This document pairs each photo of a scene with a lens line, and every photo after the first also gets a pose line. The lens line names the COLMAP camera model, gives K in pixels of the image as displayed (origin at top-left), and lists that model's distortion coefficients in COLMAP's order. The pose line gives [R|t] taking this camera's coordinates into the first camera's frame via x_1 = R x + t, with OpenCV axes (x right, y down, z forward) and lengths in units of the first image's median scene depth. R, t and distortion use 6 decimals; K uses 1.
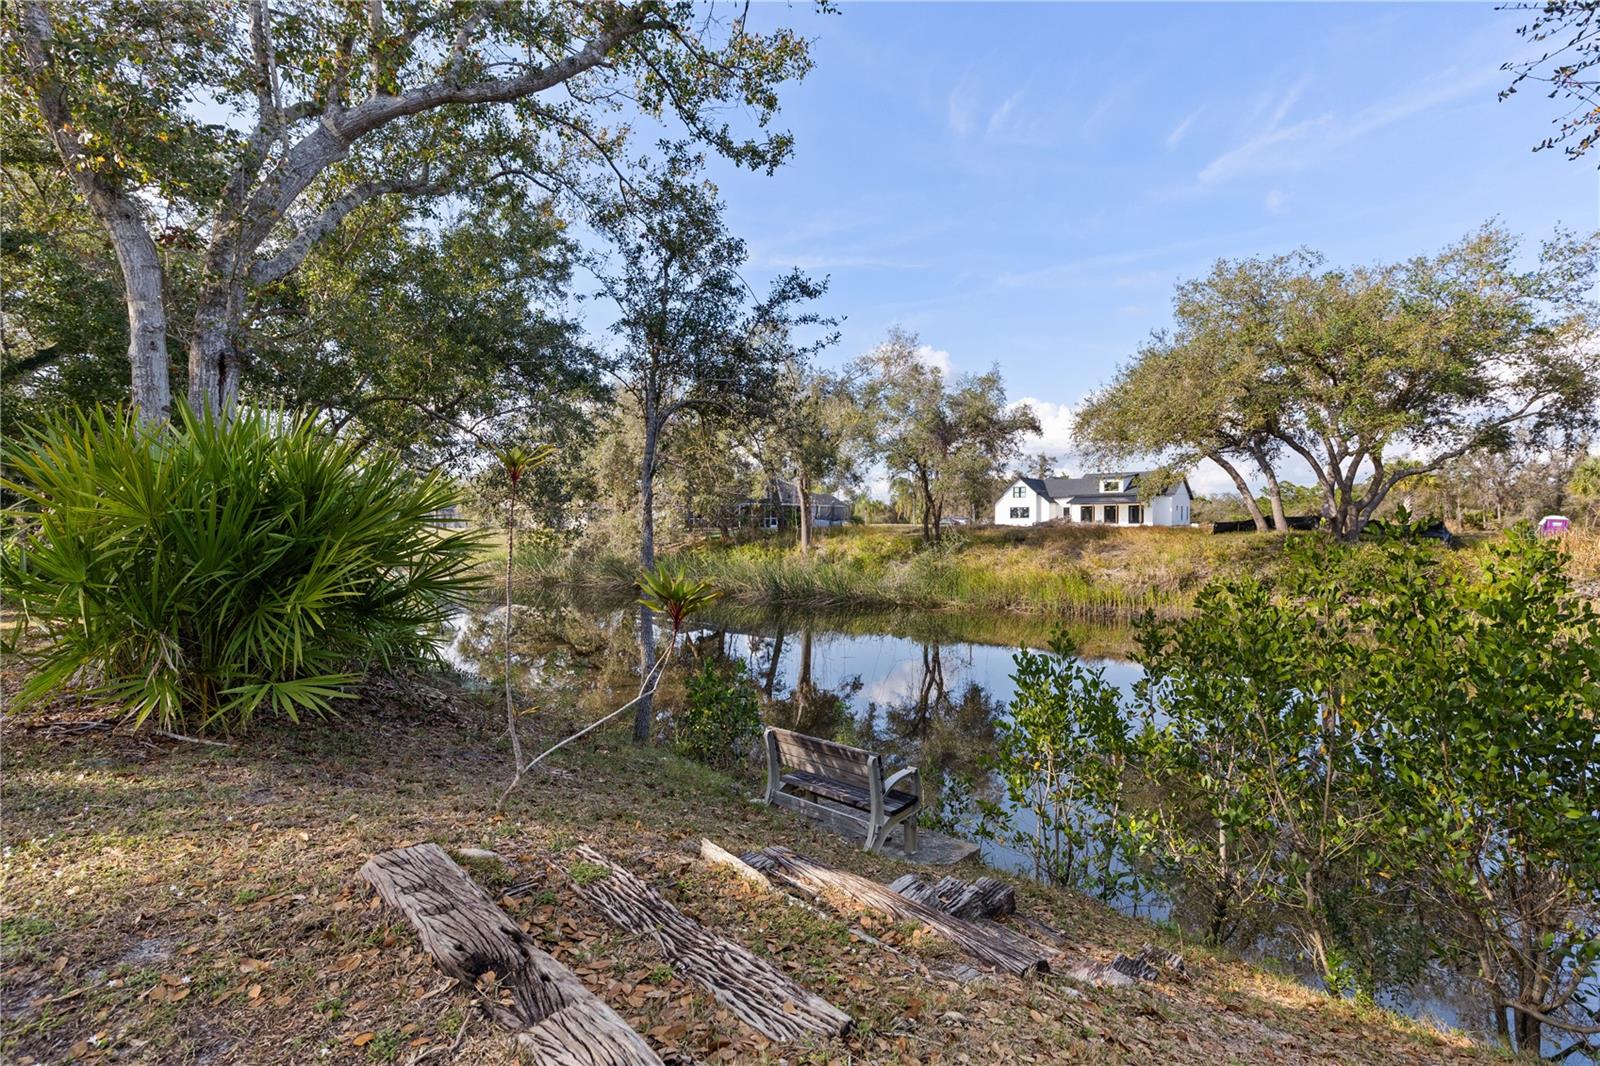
lens RADIAL K [[714.5, 0, 796.4], [0, 714.5, 529.0], [0, 0, 1]] dist [0.004202, -0.000377]
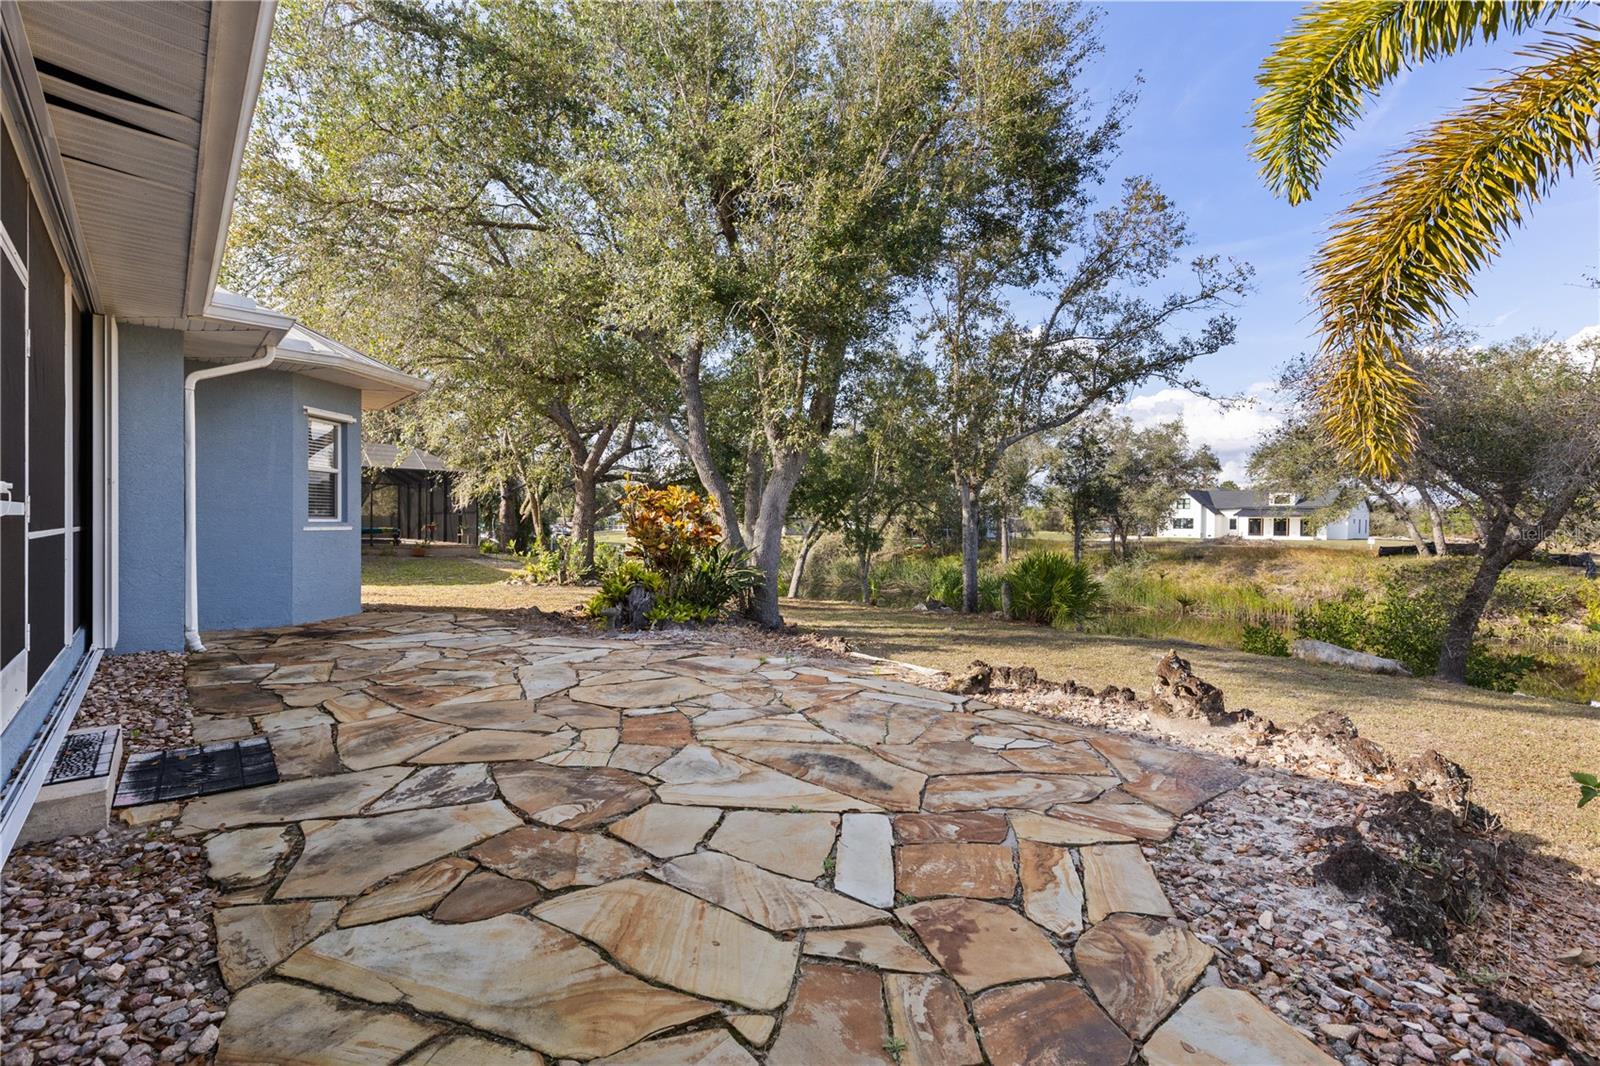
lens RADIAL K [[714.5, 0, 798.5], [0, 714.5, 532.9], [0, 0, 1]] dist [0.004202, -0.000377]
pose [[0.984239, 0.014280, -0.176264, -0.119920], [-0.013055, 0.999882, 0.008104, -0.023756], [0.176359, -0.005675, 0.984310, -0.264411]]
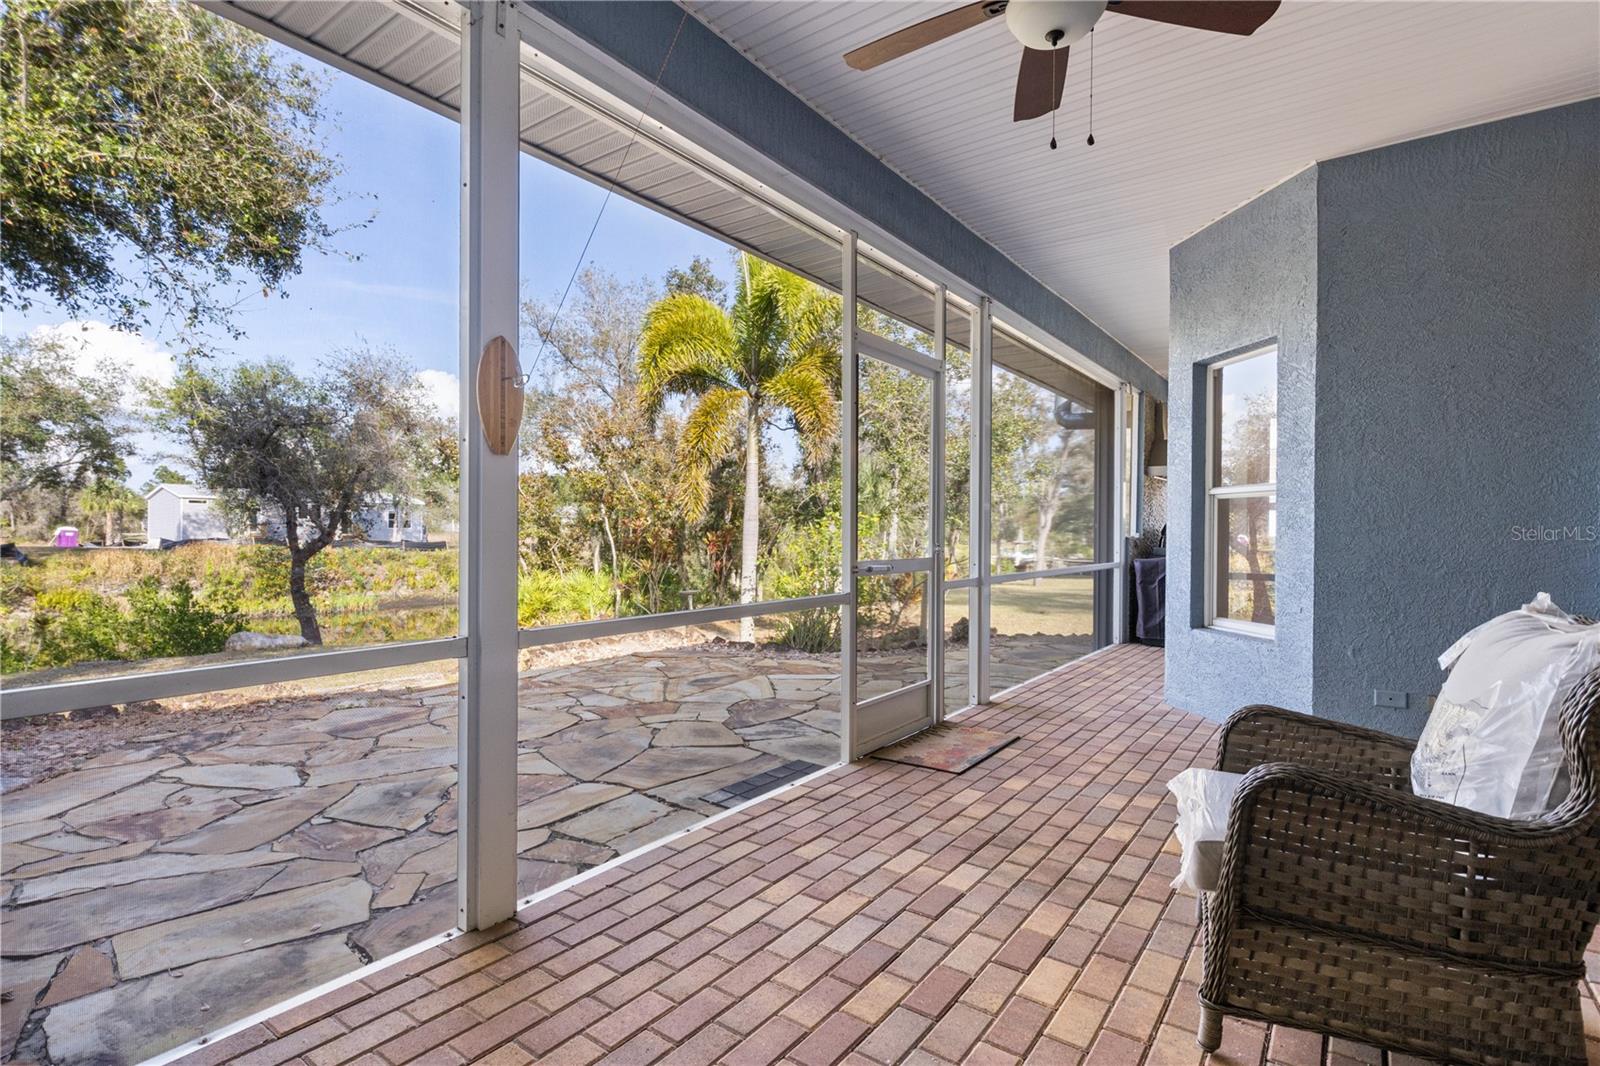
lens RADIAL K [[764.9, 0, 799.3], [0, 764.9, 533.3], [0, 0, 1]] dist [-0.003891, -0.000239]
pose [[-0.033453, -0.007475, 0.999412, -0.289345], [-0.004587, 0.999963, 0.007325, -0.028495], [-0.999430, -0.004340, -0.033486, -0.197498]]
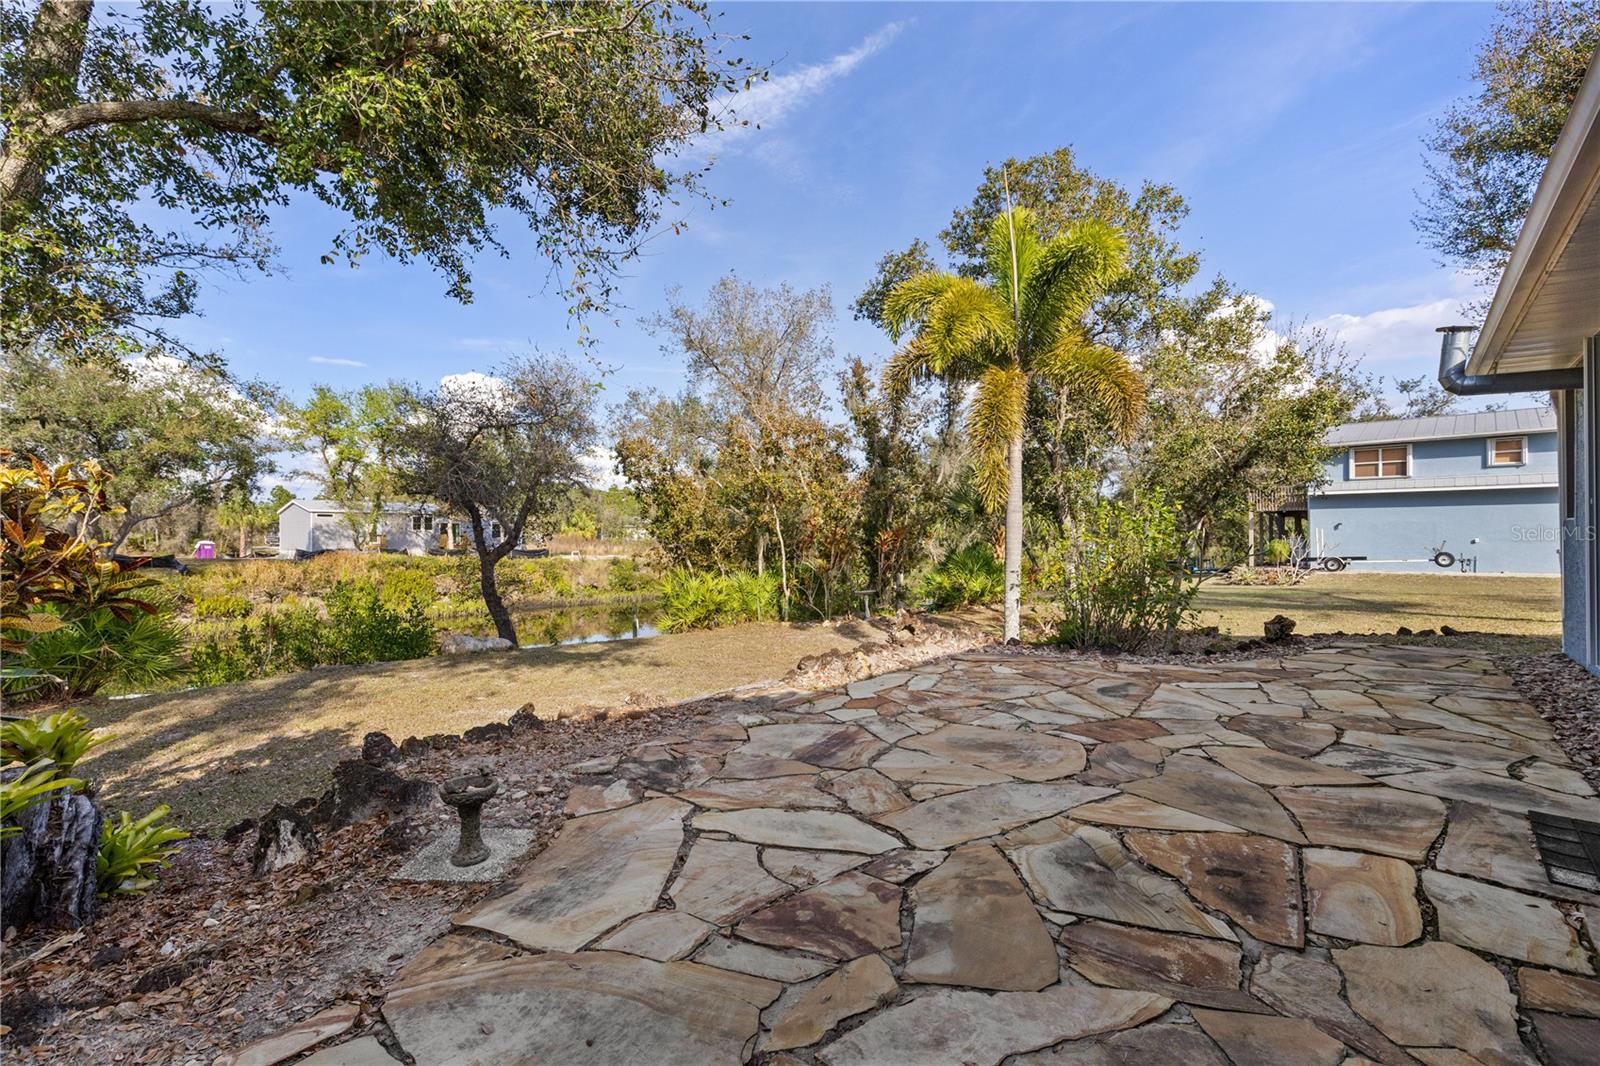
lens RADIAL K [[714.5, 0, 793.8], [0, 714.5, 533.5], [0, 0, 1]] dist [0.004202, -0.000377]
pose [[0.031191, 0.001701, 0.999512, -0.257983], [0.008885, 0.999959, -0.001979, -0.024493], [-0.999474, 0.008942, 0.031175, -0.131528]]
